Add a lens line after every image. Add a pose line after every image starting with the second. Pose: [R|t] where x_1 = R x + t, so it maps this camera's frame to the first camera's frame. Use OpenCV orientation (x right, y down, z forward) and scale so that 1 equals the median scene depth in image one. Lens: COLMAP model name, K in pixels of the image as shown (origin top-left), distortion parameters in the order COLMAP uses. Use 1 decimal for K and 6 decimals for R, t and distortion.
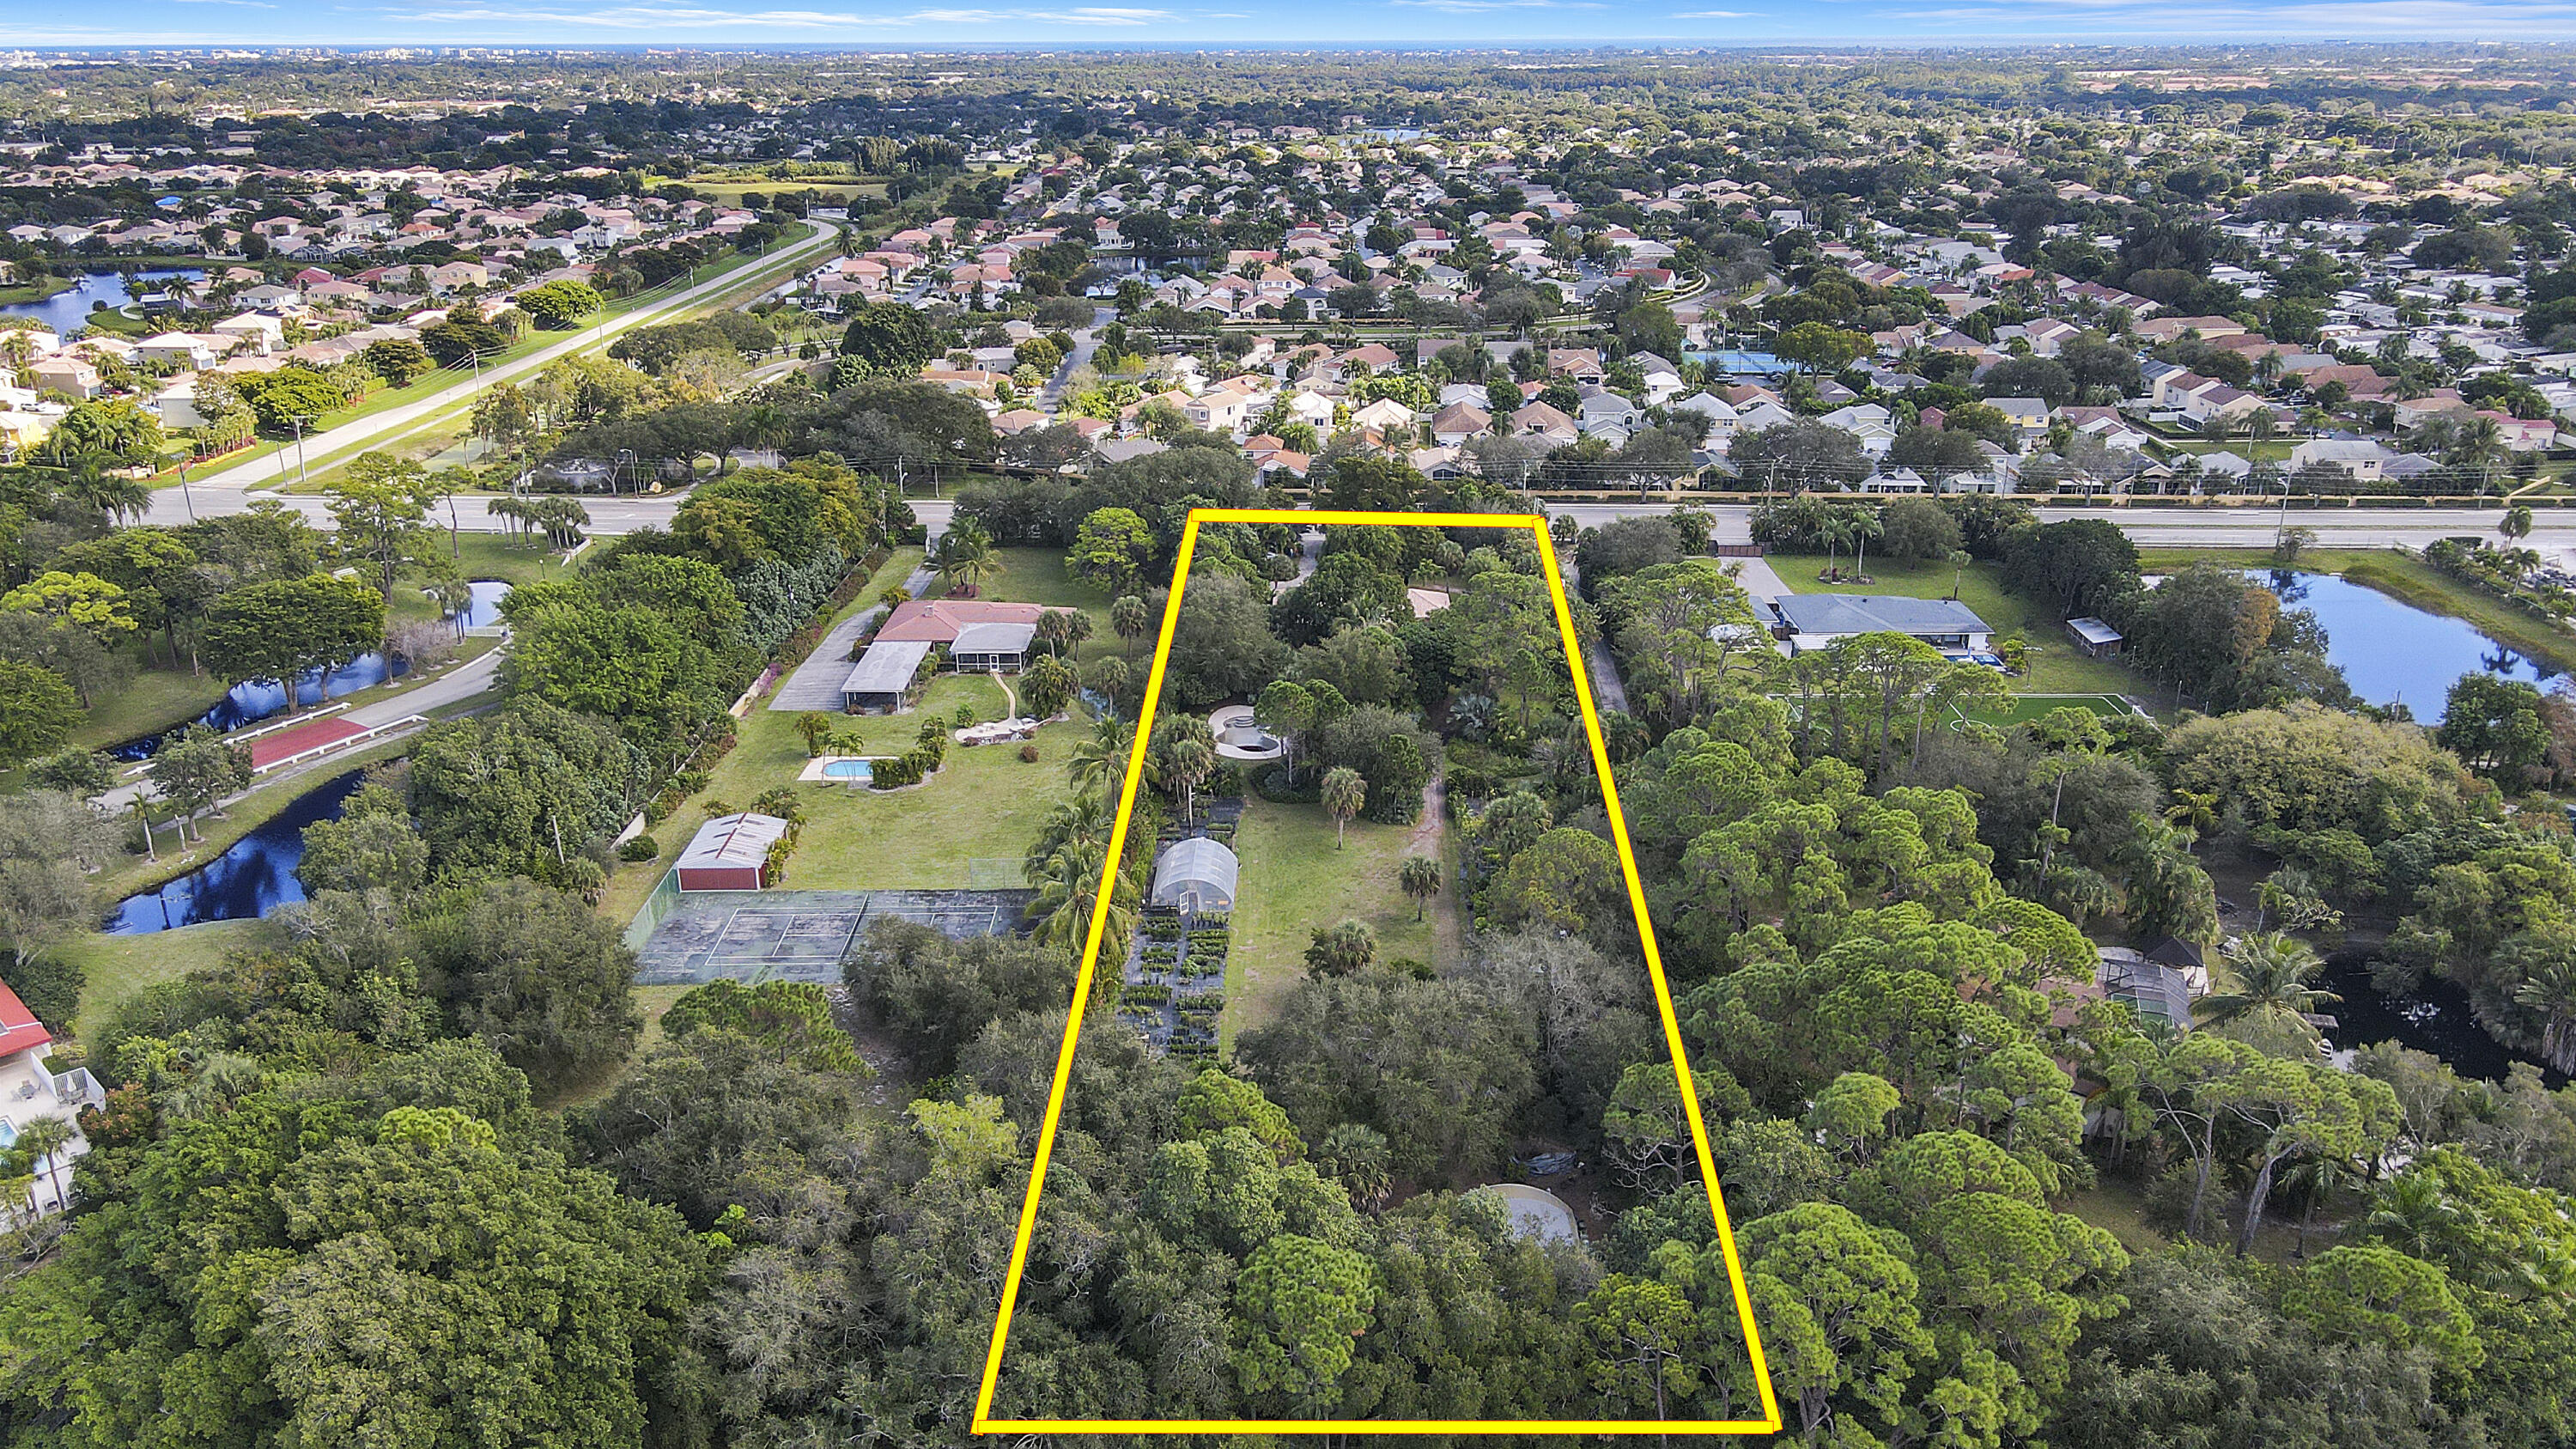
lens RADIAL K [[1746.6, 0, 1288.0], [0, 1746.6, 724.5], [0, 0, 1]] dist [0.012769, 0.002710]
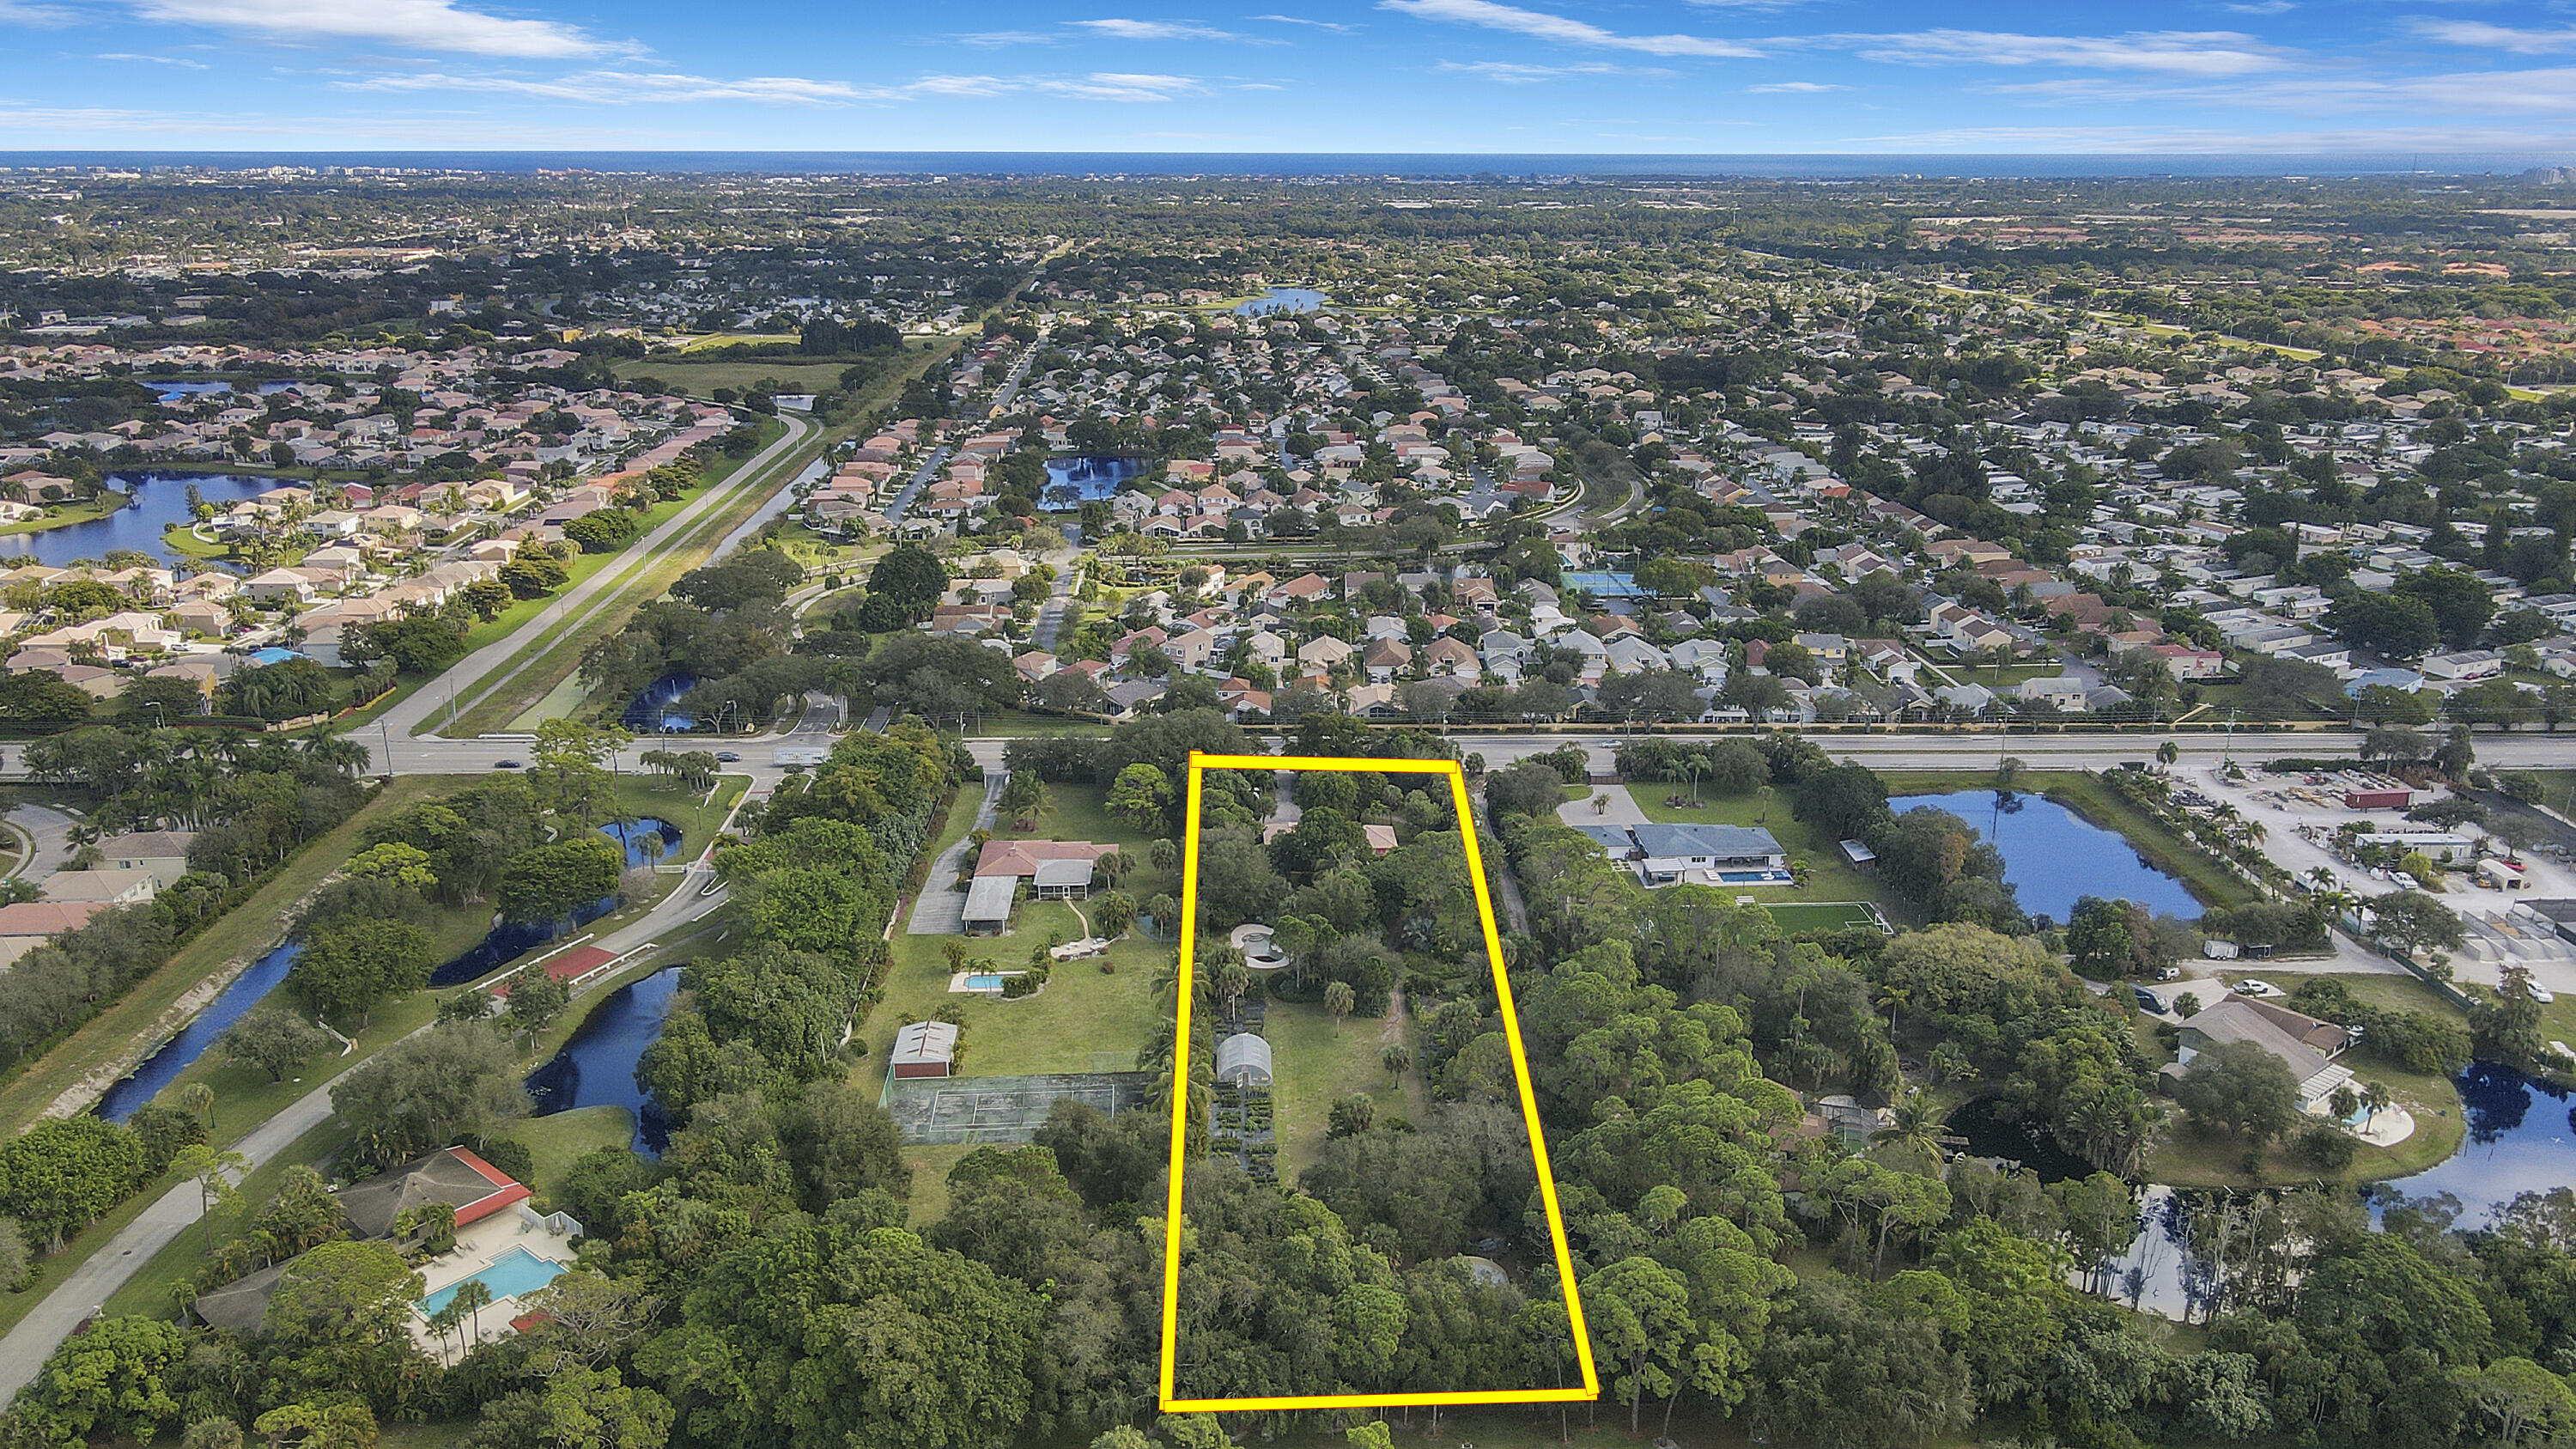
lens RADIAL K [[1782.2, 0, 1288.0], [0, 1782.2, 724.5], [0, 0, 1]] dist [-0.005273, 0.027870]
pose [[0.997866, -0.012319, 0.064117, -0.069943], [0.015751, 0.998454, -0.053300, -0.074909], [-0.063361, 0.054196, 0.996518, -0.339036]]
